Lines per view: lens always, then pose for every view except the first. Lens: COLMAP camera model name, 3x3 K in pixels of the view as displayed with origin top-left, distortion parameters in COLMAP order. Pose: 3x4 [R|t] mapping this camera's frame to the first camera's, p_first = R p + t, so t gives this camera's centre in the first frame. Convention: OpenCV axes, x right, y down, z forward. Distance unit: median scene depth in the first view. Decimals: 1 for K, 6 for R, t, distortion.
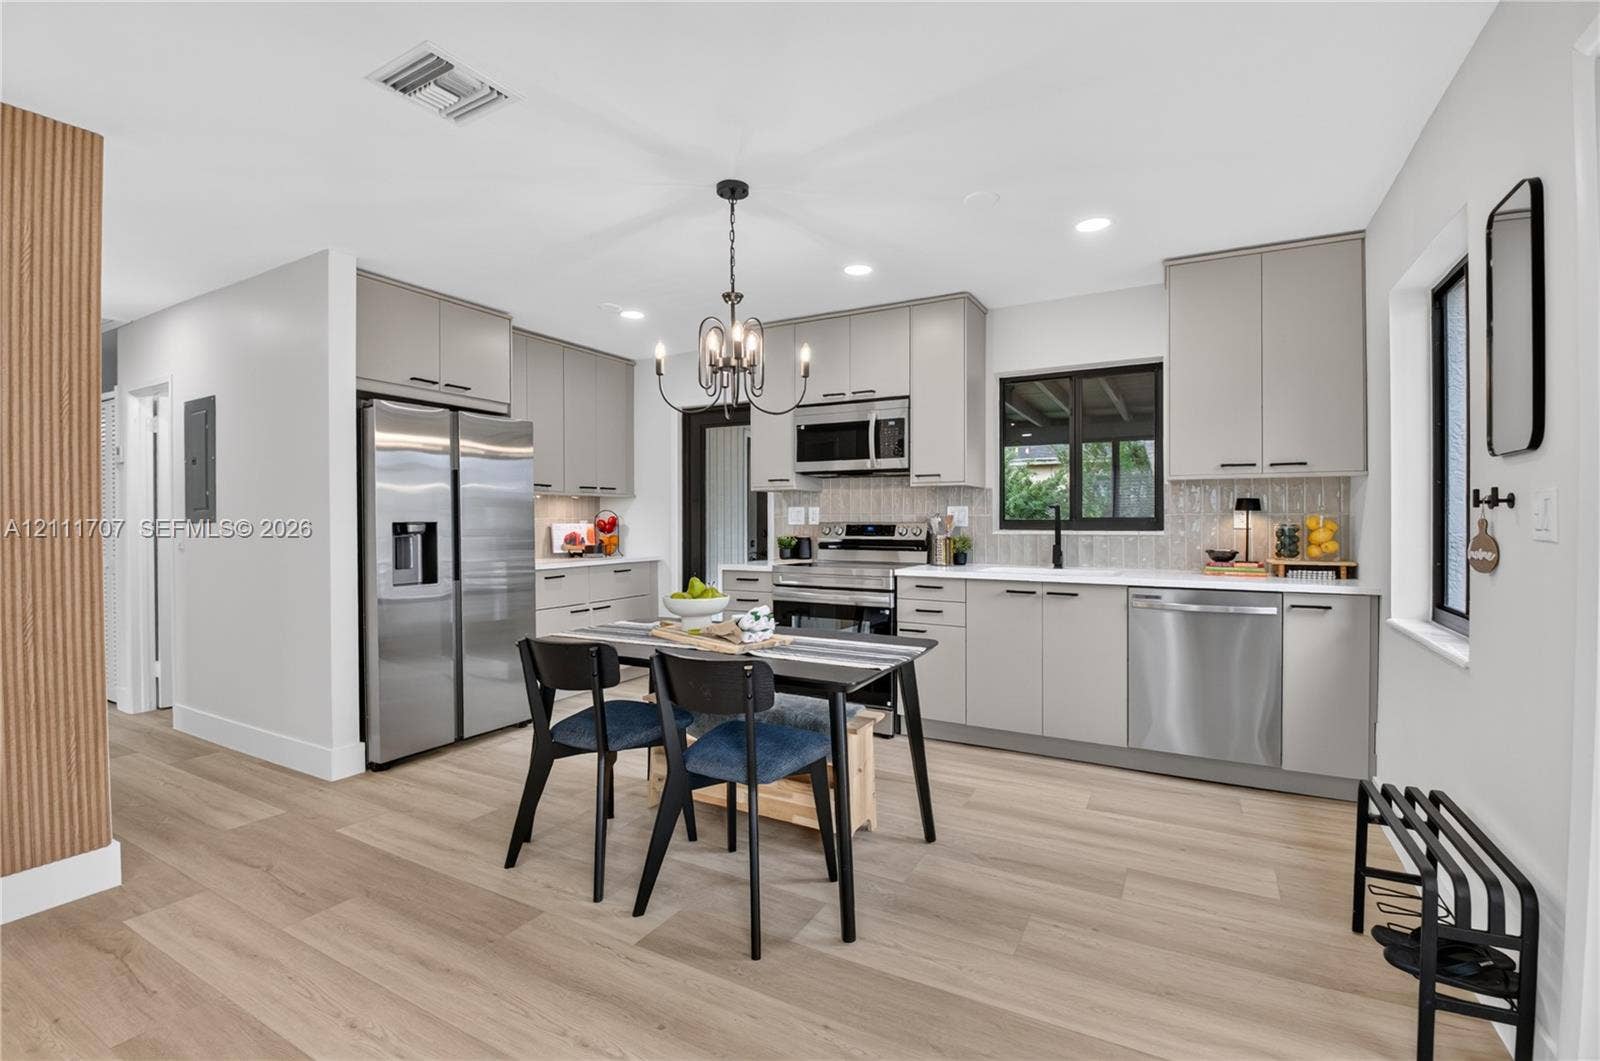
lens RADIAL K [[725.1, 0, 802.8], [0, 725.1, 525.6], [0, 0, 1]] dist [-0.001152, -0.014373]
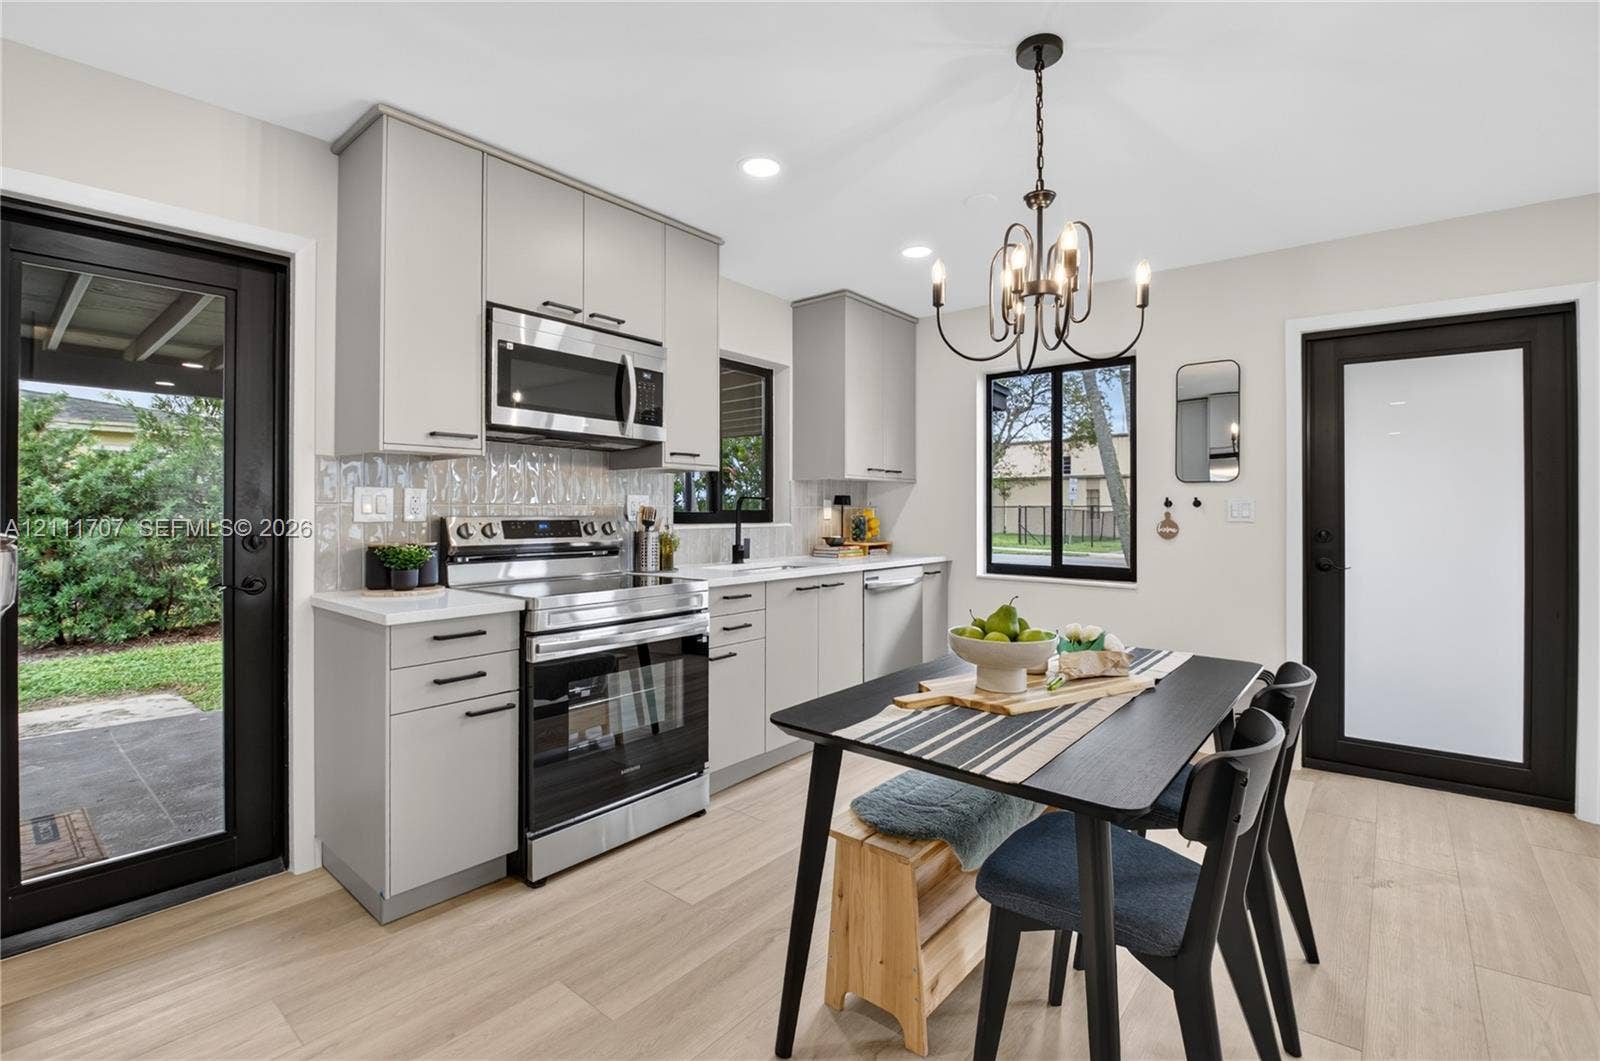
lens RADIAL K [[717.3, 0, 795.2], [0, 717.3, 519.0], [0, 0, 1]] dist [-0.028797, -0.000298]
pose [[0.185751, -0.013116, 0.982509, -0.609219], [0.002877, 0.999914, 0.012804, -0.012222], [-0.982593, 0.000448, 0.185772, 0.819606]]
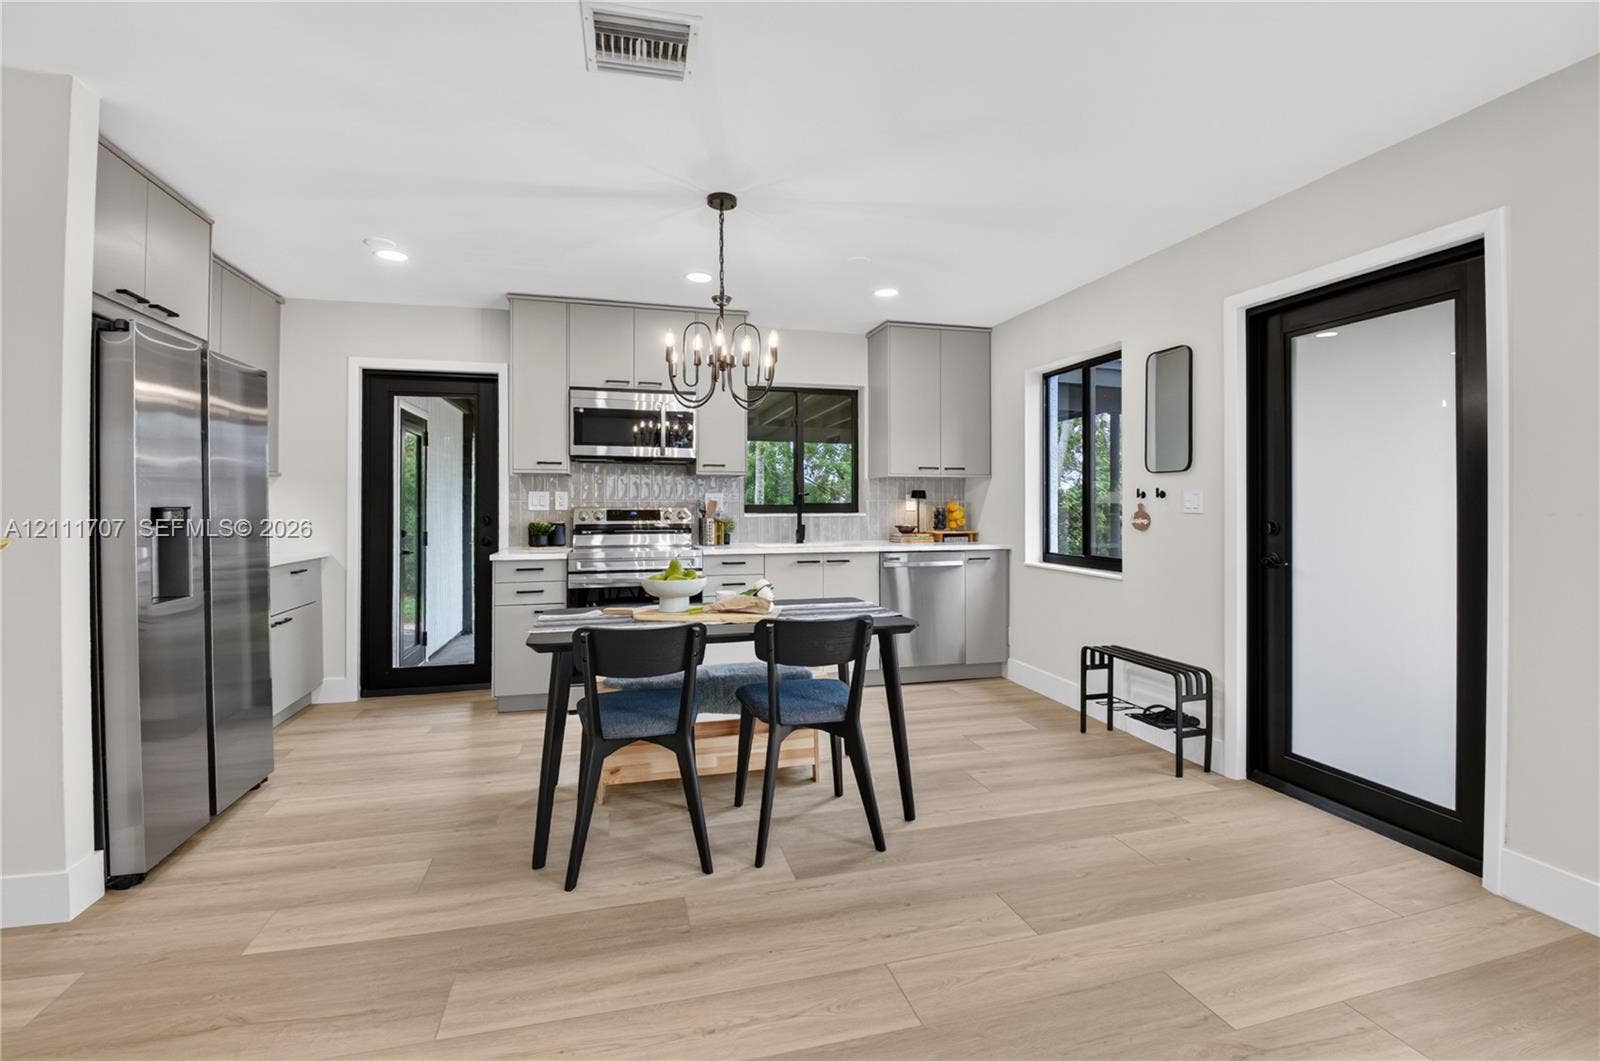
lens RADIAL K [[722.6, 0, 797.8], [0, 722.6, 511.3], [0, 0, 1]] dist [0.000741, -0.013063]
pose [[0.719004, -0.009346, 0.694943, -0.574705], [0.005781, 0.999955, 0.007466, -0.006645], [-0.694982, -0.001351, 0.719026, 0.101185]]
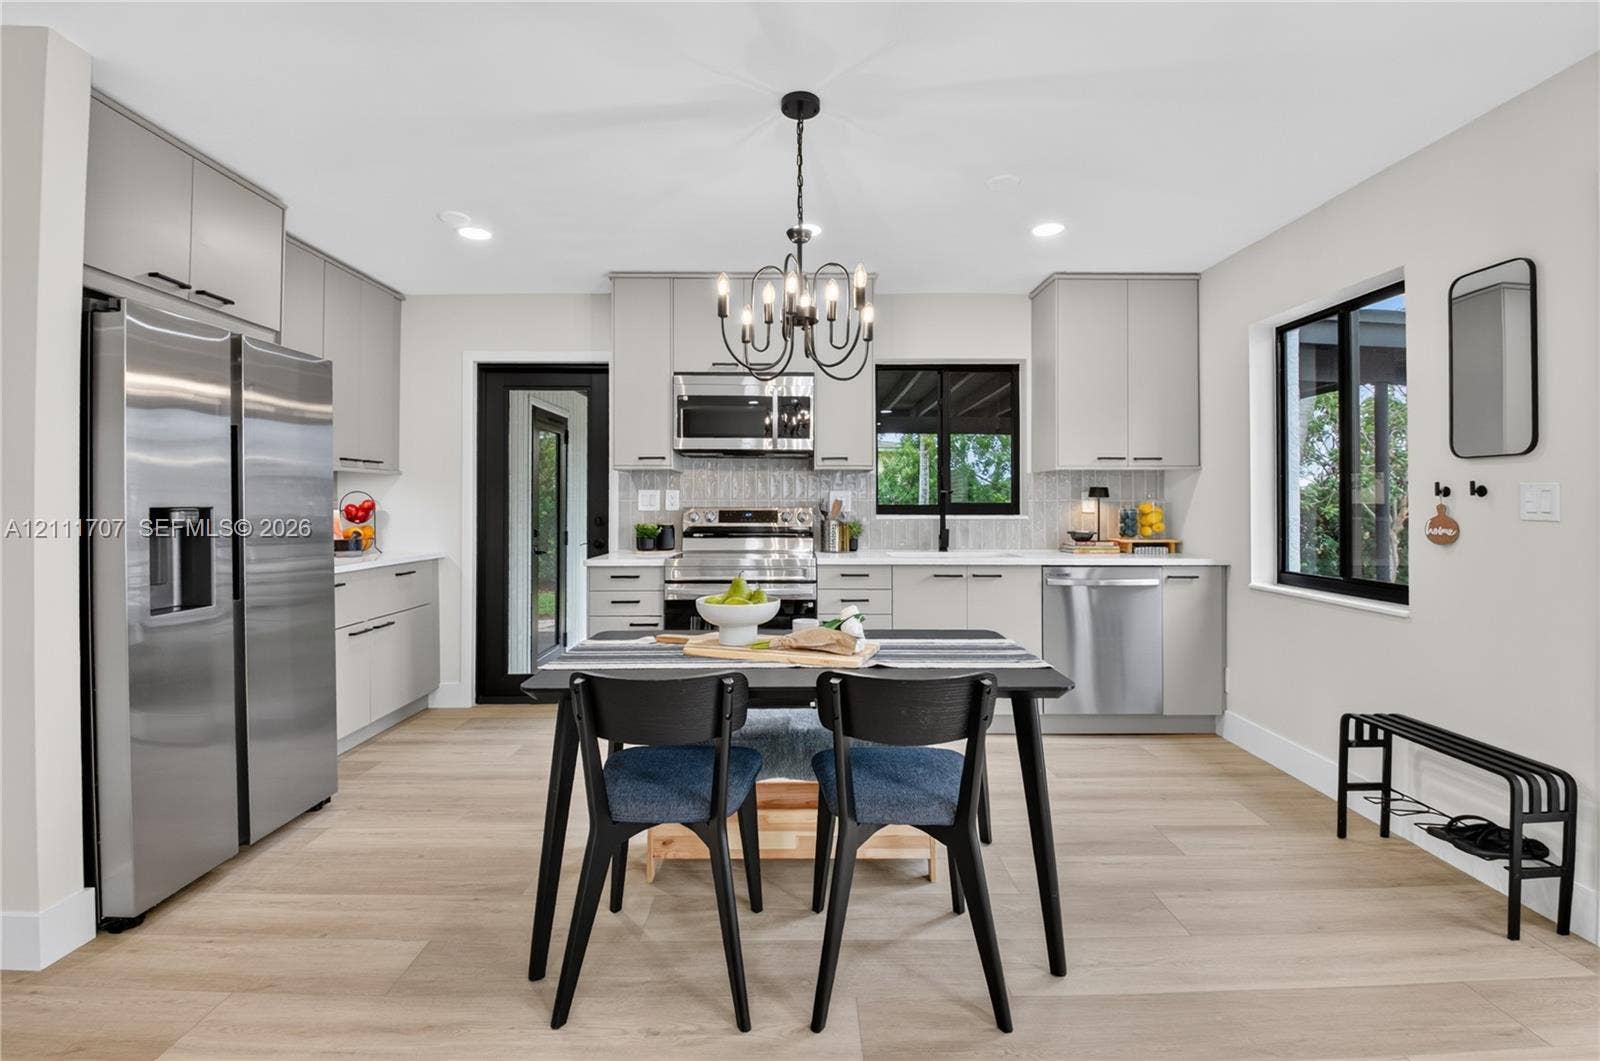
lens RADIAL K [[722.6, 0, 797.8], [0, 722.6, 511.3], [0, 0, 1]] dist [0.000741, -0.013063]
pose [[0.872103, -0.007001, 0.489272, -0.371319], [0.003821, 0.999965, 0.007498, -0.008419], [-0.489307, -0.004670, 0.872099, 0.209702]]
